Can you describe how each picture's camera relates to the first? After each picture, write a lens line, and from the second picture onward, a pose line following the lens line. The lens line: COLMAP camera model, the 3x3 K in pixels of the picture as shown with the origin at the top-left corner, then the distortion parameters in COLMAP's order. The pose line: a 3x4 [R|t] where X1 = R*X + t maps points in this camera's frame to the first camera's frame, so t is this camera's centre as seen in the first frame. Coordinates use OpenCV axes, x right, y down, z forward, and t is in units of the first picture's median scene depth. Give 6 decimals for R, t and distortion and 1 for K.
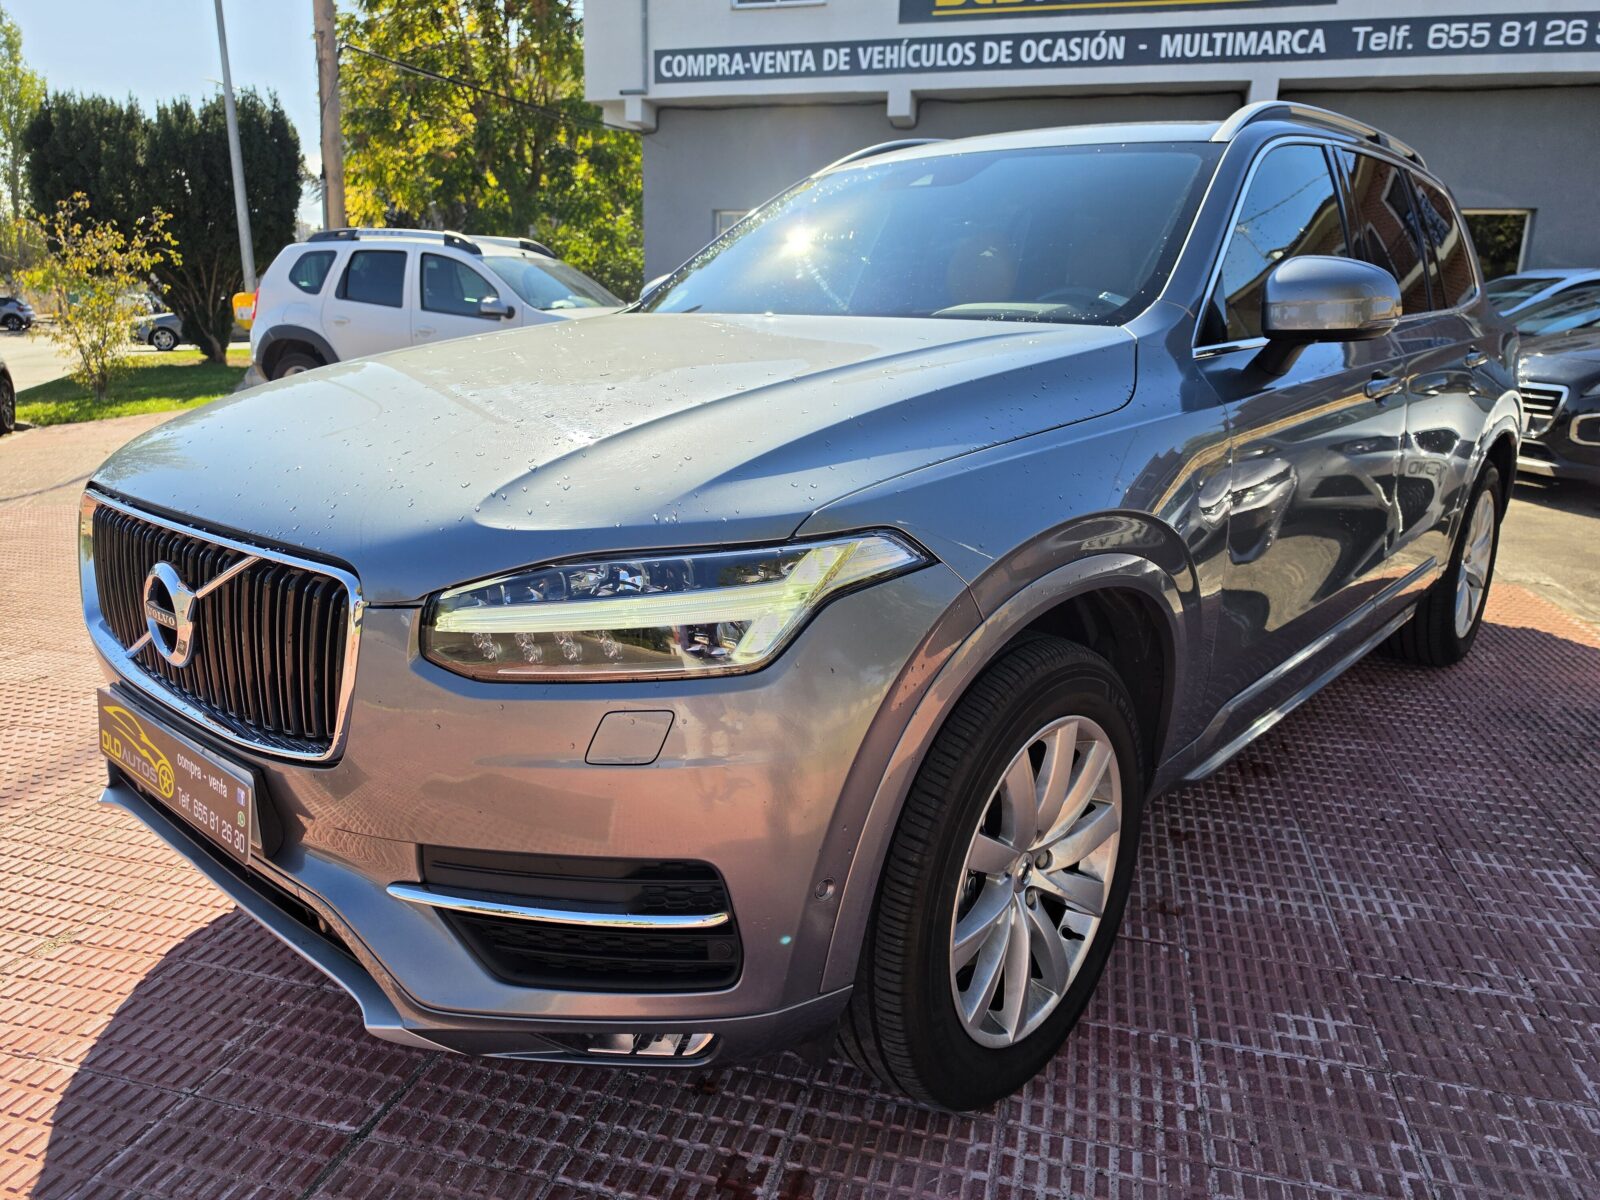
lens RADIAL K [[1093.9, 0, 792.9], [0, 1093.9, 584.1], [0, 0, 1]] dist [0.005631, -0.011792]
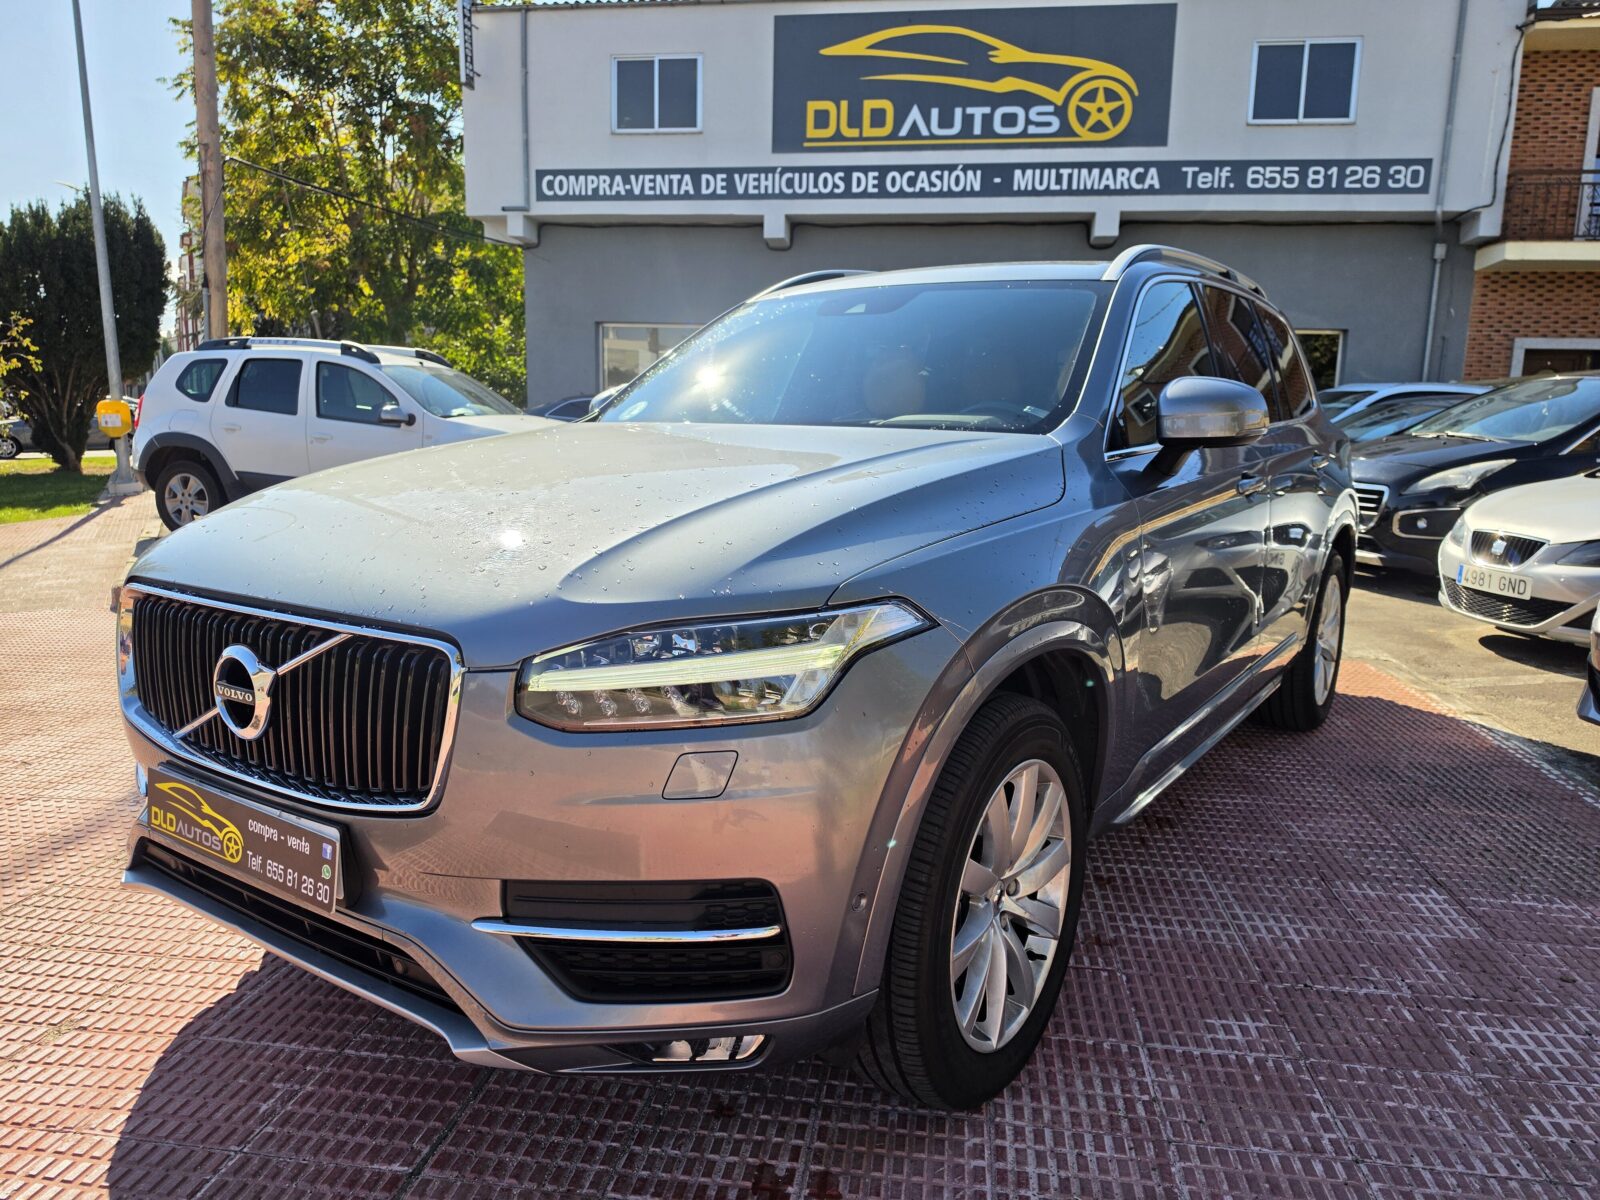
lens RADIAL K [[1081.9, 0, 800.0], [0, 1081.9, 600.0], [0, 0, 1]] dist [0.017733, -0.024879]
pose [[0.992994, -0.017215, 0.116907, -0.080740], [0.026424, 0.996628, -0.077686, 0.020470], [-0.115175, 0.080231, 0.990100, -0.088772]]
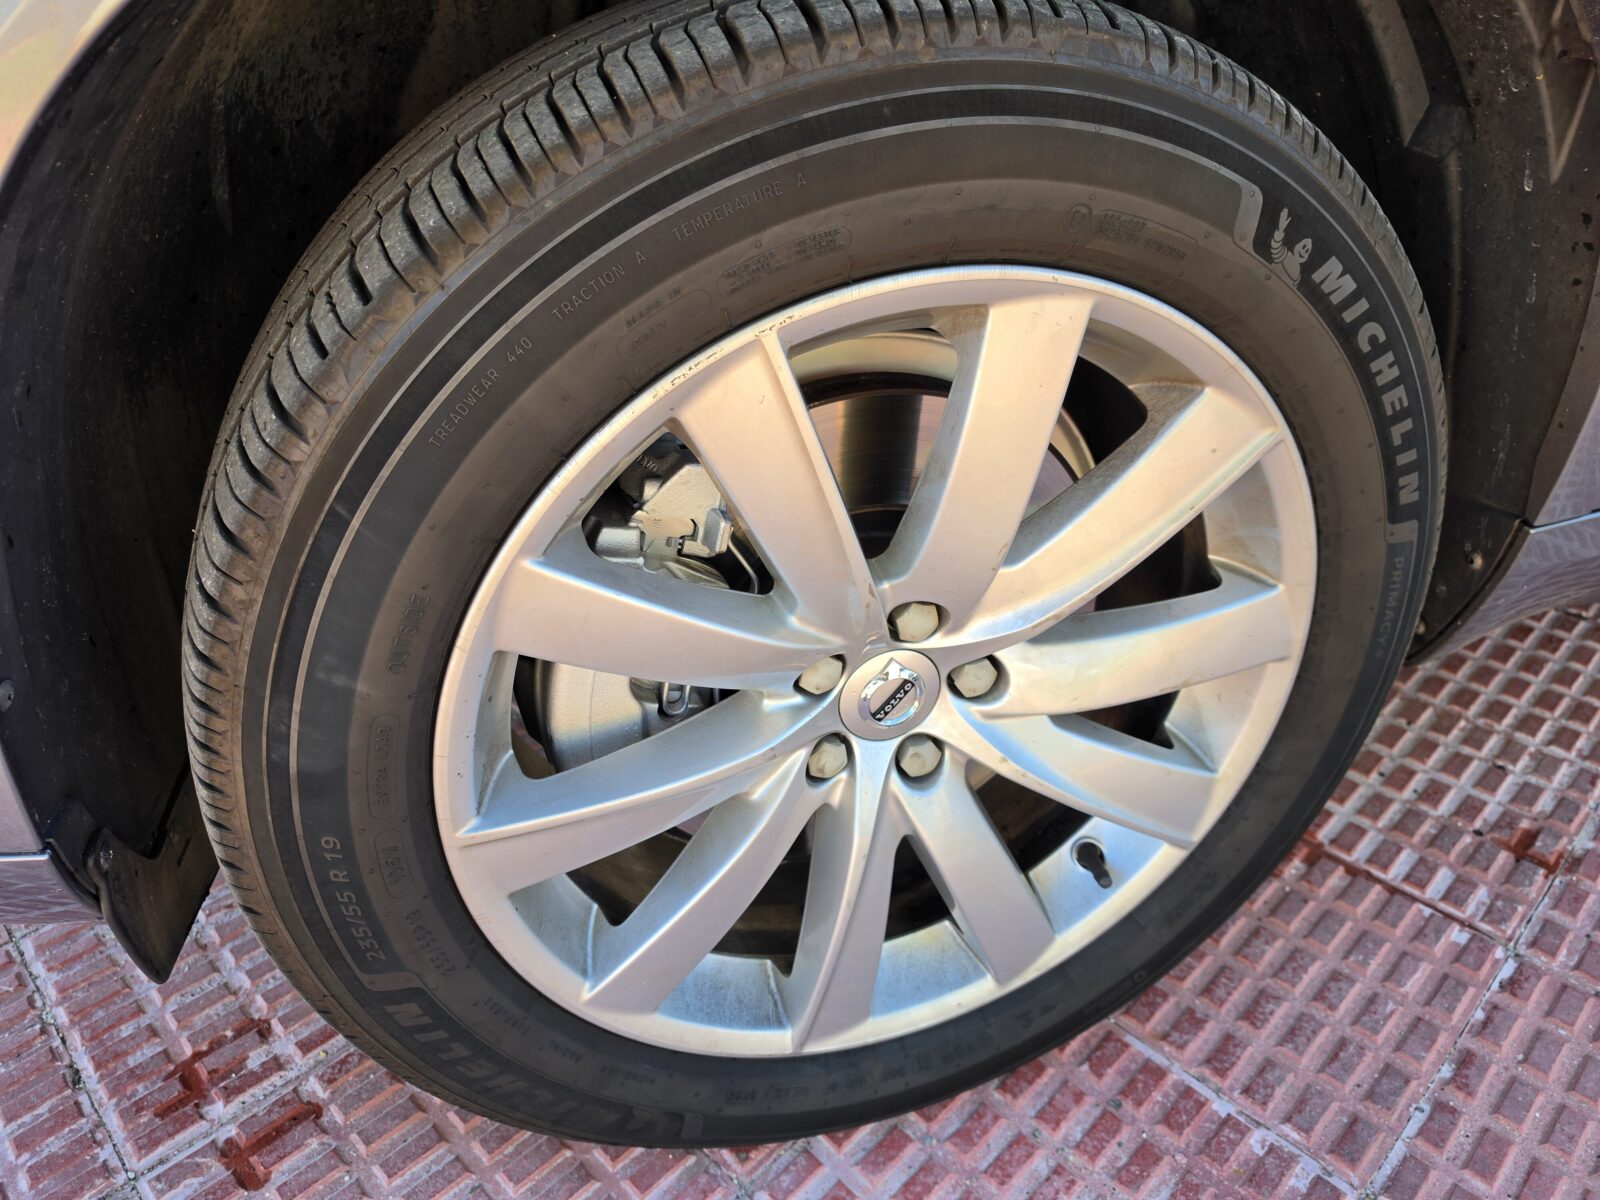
lens RADIAL K [[1081.9, 0, 800.0], [0, 1081.9, 600.0], [0, 0, 1]] dist [0.017733, -0.024879]
pose [[0.866991, 0.245471, -0.433672, 0.214952], [-0.101175, 0.938843, 0.329146, 0.071507], [0.487946, -0.241490, 0.838804, 0.432890]]
